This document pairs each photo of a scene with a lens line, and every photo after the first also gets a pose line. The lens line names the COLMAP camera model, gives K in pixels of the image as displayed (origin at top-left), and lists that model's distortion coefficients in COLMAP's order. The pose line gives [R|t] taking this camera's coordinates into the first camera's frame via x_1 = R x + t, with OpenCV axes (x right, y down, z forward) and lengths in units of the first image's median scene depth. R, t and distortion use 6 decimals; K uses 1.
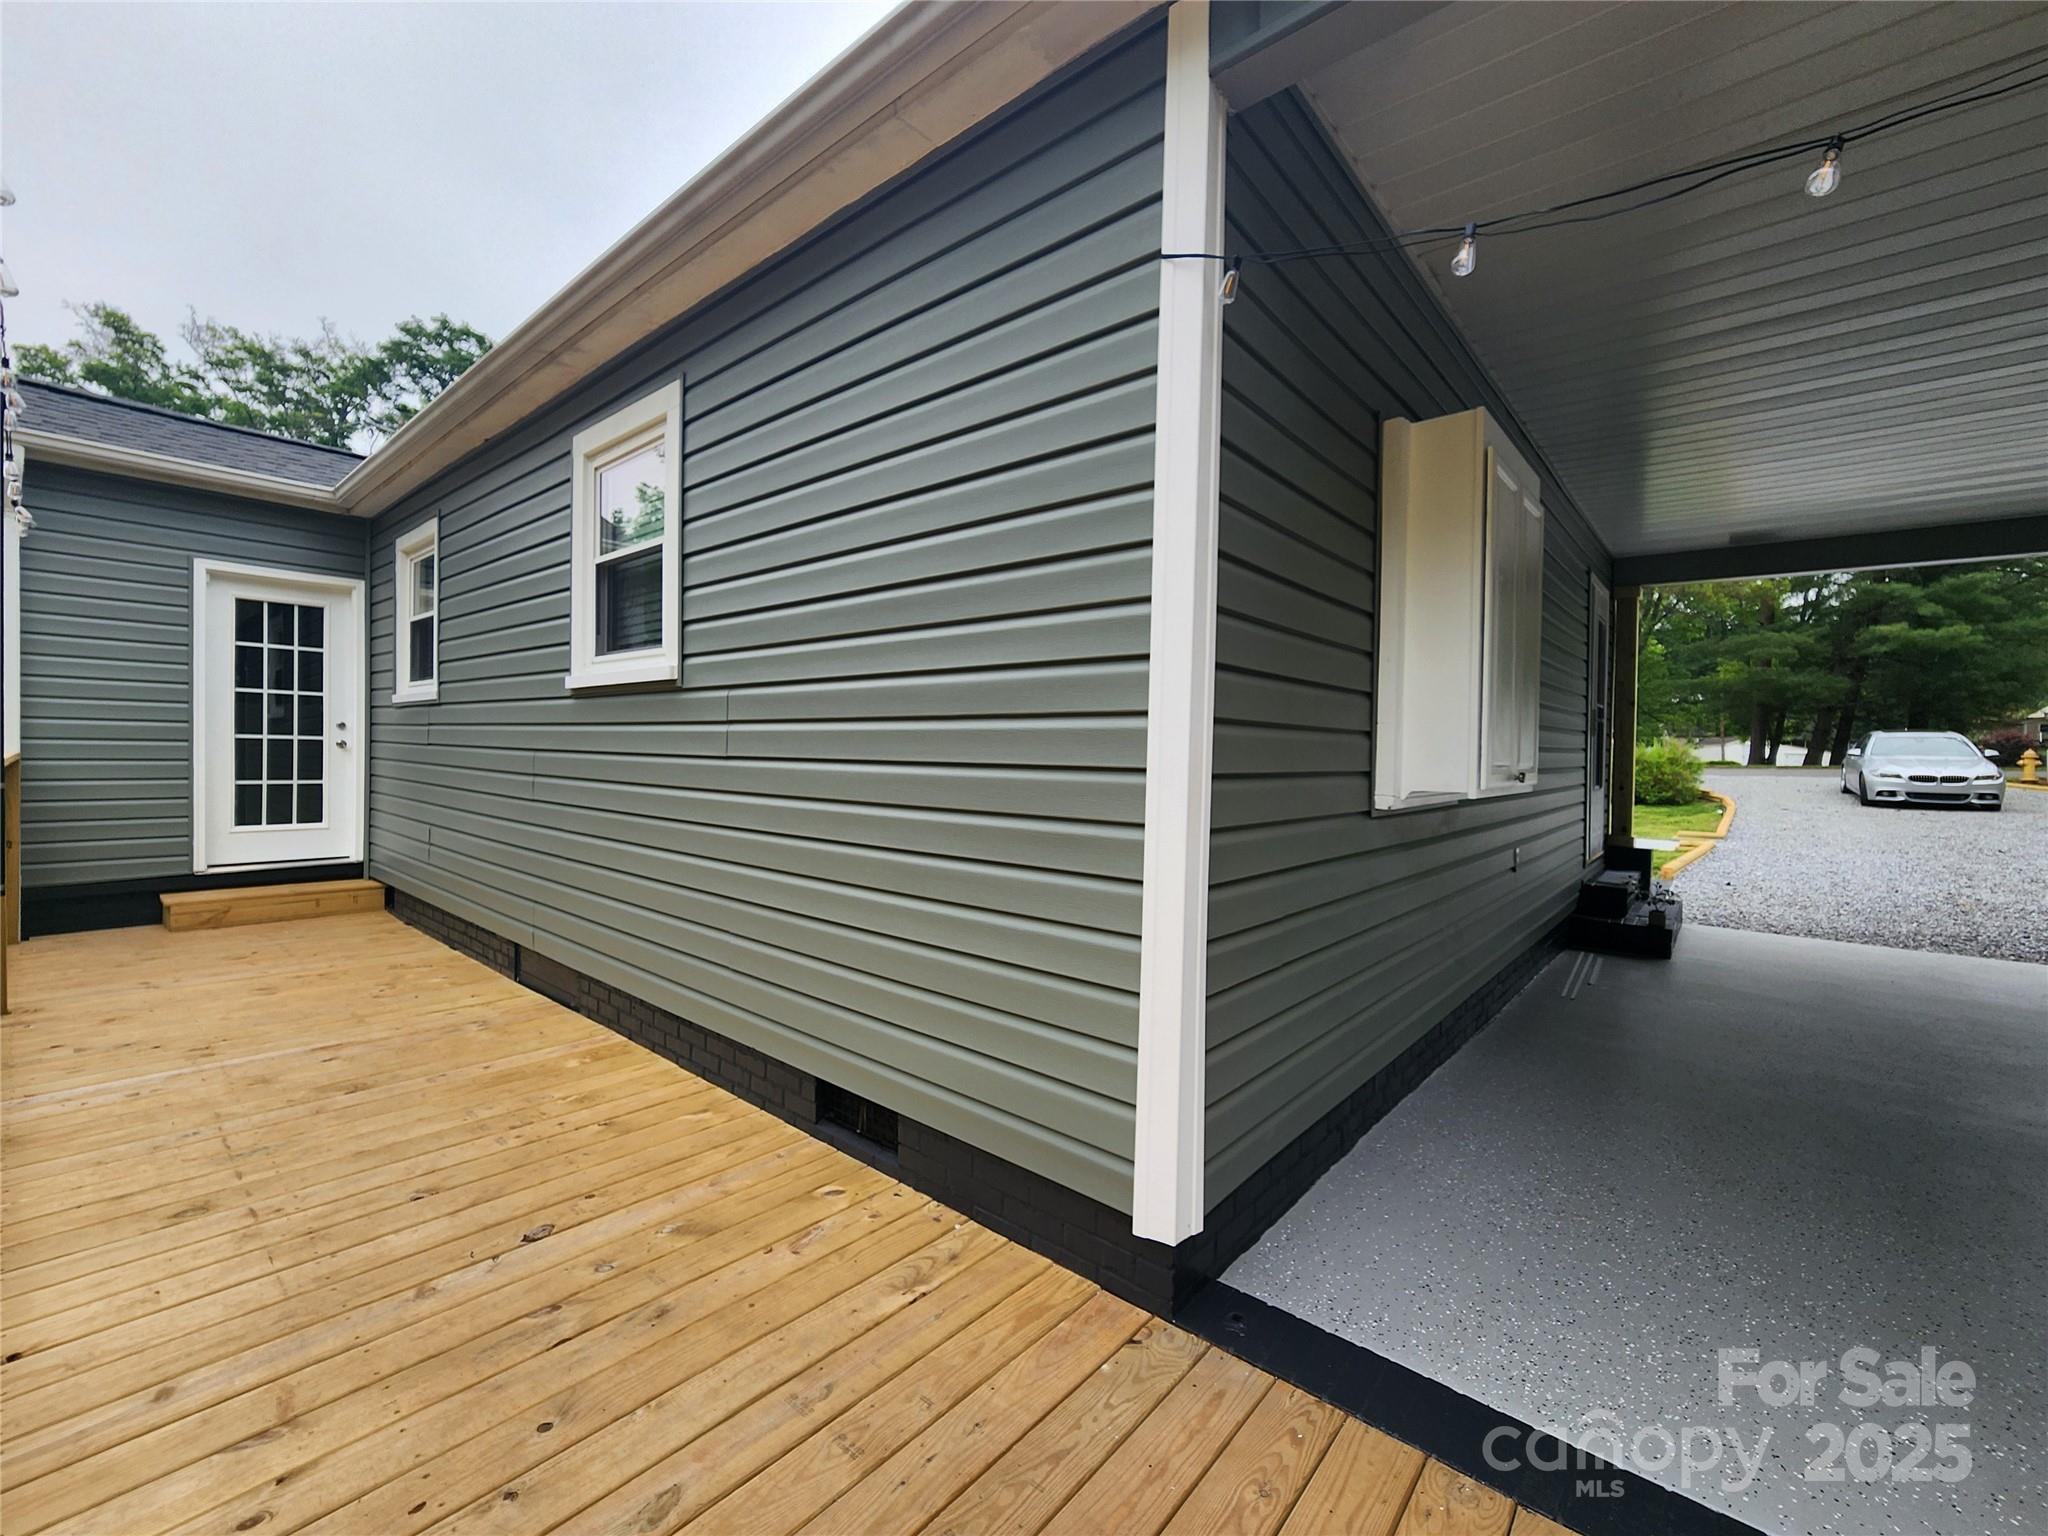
lens RADIAL K [[843.2, 0, 1025.3], [0, 843.2, 762.9], [0, 0, 1]] dist [-0.003218, 0.001595]
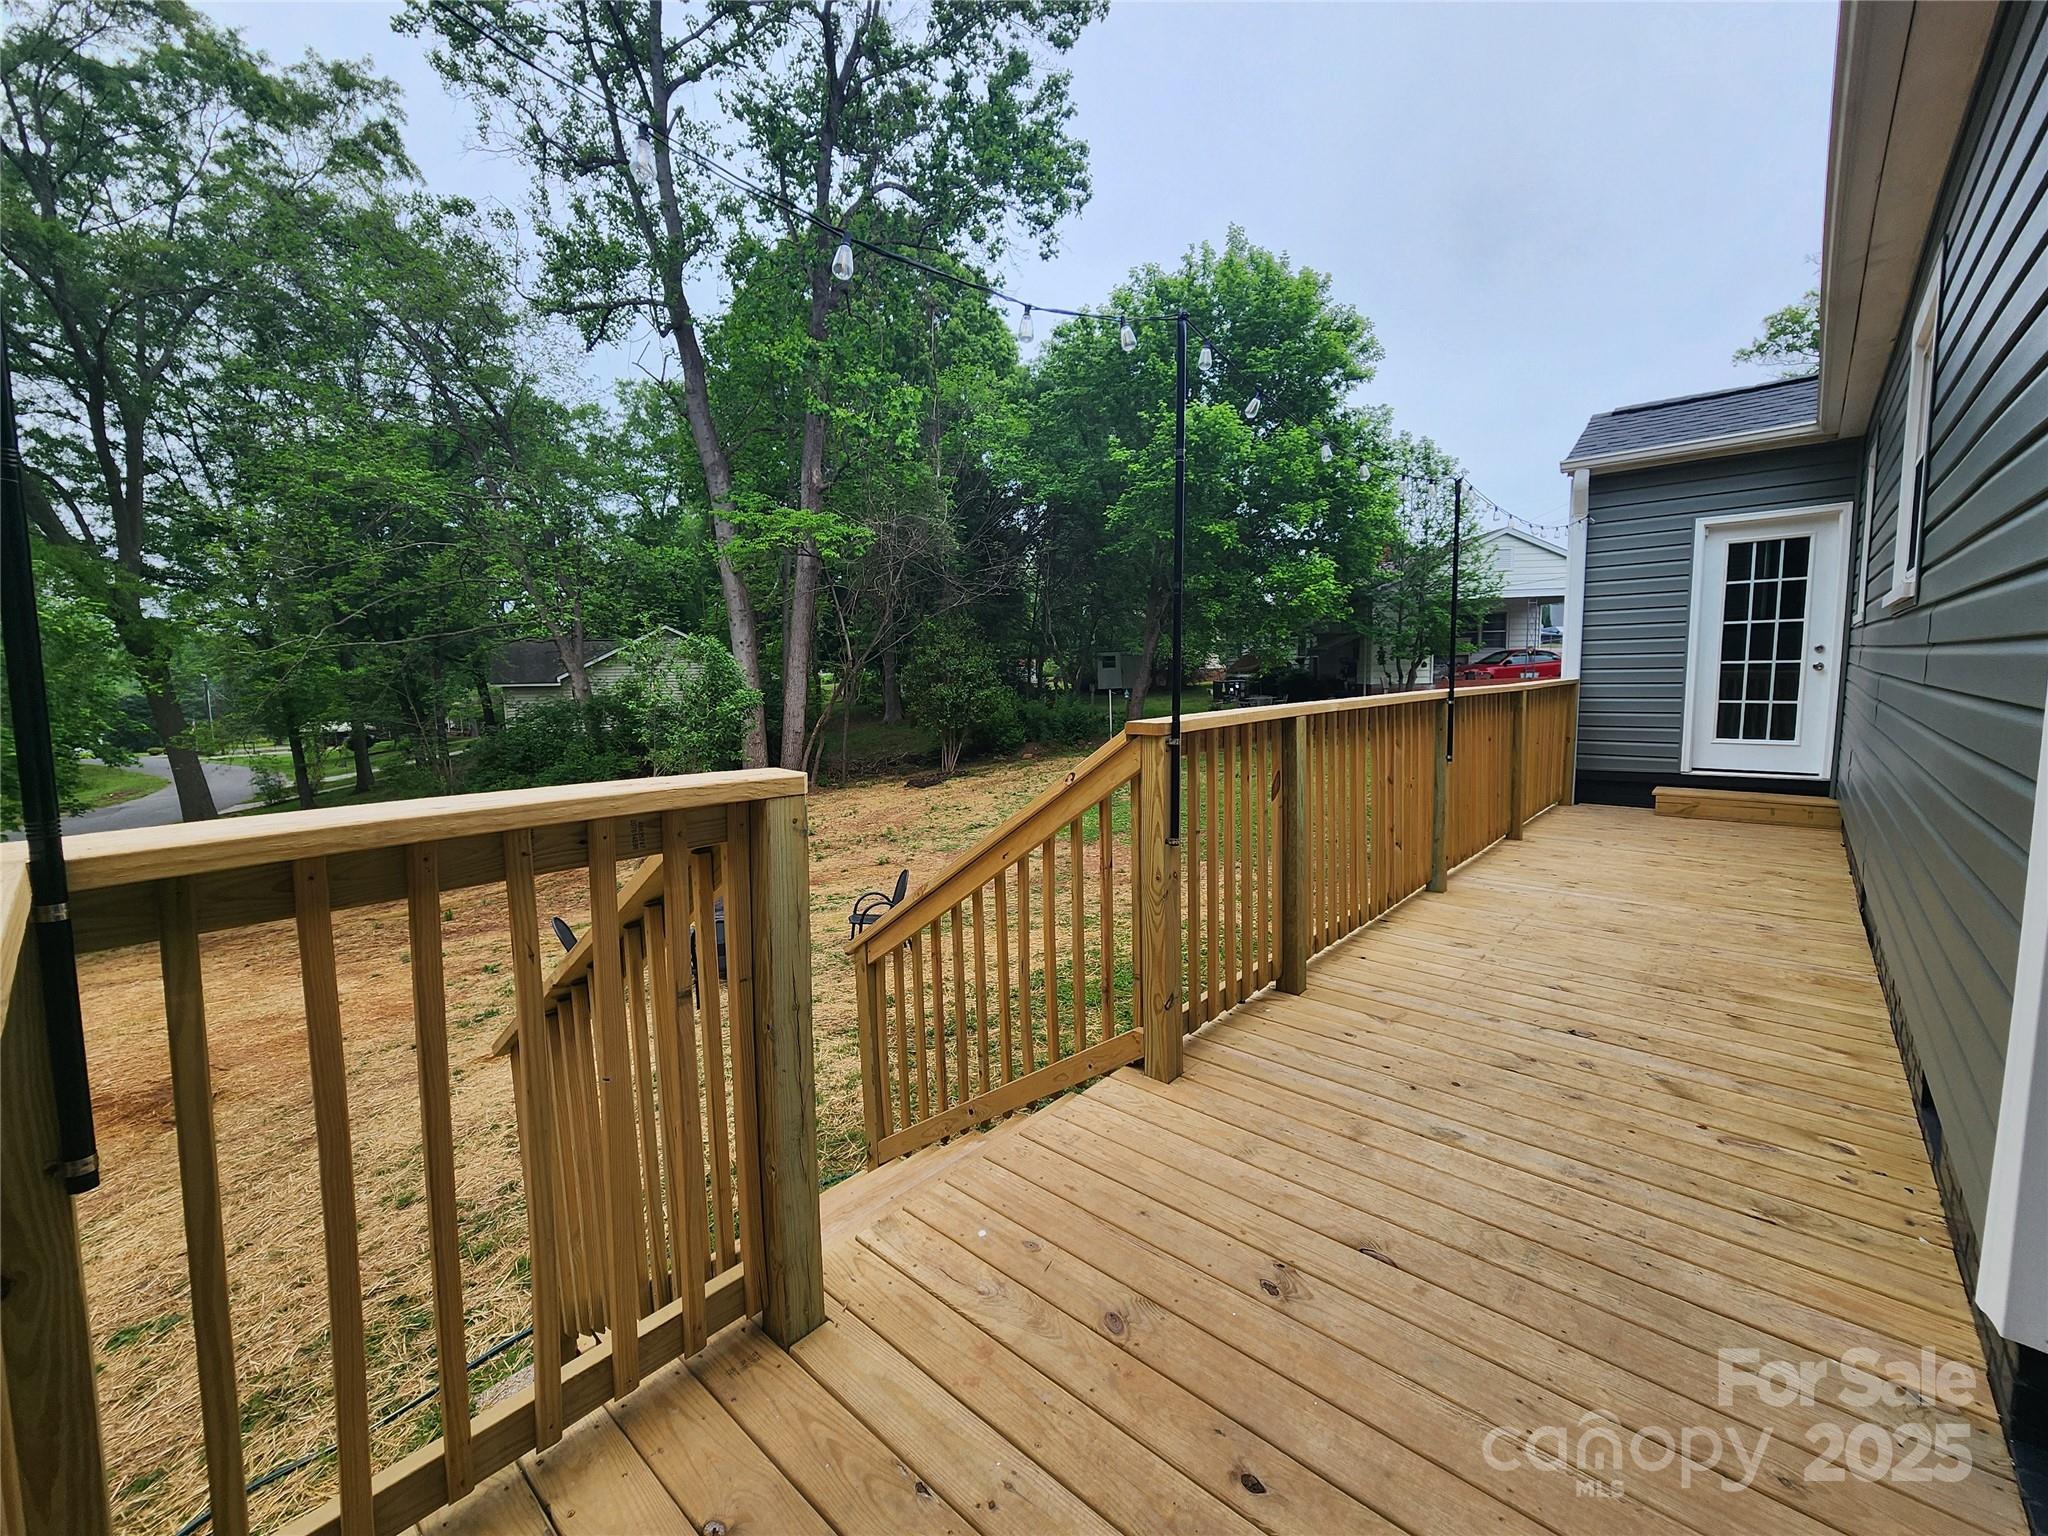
lens RADIAL K [[843.2, 0, 1024.1], [0, 843.2, 756.3], [0, 0, 1]] dist [-0.003218, 0.001595]
pose [[-0.021047, 0.083397, -0.996294, 0.288063], [0.007888, 0.996498, 0.083247, -0.006791], [0.999747, -0.006106, -0.021631, 0.042546]]
